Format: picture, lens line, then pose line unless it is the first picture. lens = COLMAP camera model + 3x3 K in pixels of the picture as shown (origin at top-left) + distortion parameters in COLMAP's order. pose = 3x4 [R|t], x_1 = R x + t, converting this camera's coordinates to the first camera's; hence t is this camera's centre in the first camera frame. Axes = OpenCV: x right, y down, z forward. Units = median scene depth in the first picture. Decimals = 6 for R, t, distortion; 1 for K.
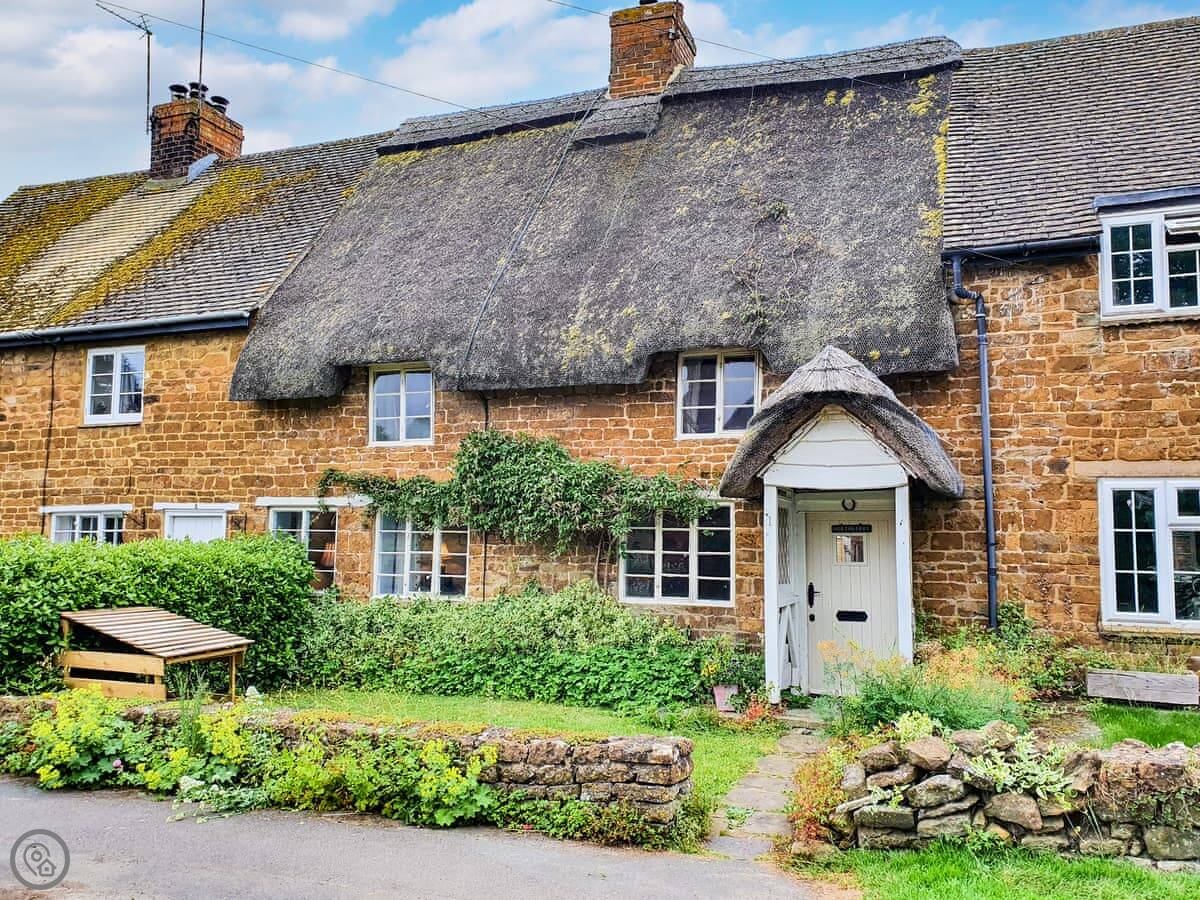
lens RADIAL K [[1105.7, 0, 599.0], [0, 1105.7, 381.1], [0, 0, 1]] dist [0.045319, -0.023554]
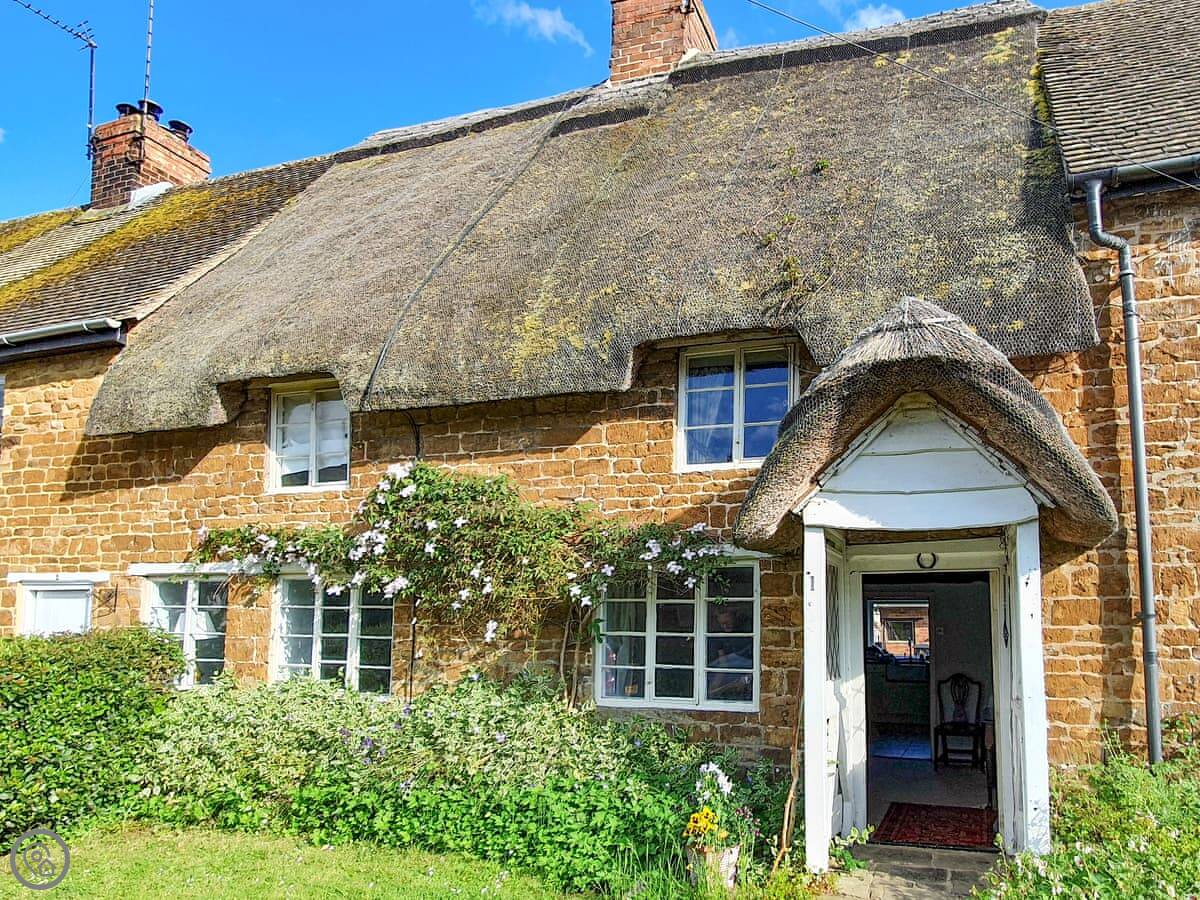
lens RADIAL K [[1014.7, 0, 650.5], [0, 1014.7, 510.1], [0, 0, 1]] dist [-0.049814, 0.124440]
pose [[0.999959, -0.006639, 0.006229, 0.045385], [0.006439, 0.999479, 0.031637, 0.051251], [-0.006435, -0.031595, 0.999480, 0.329503]]
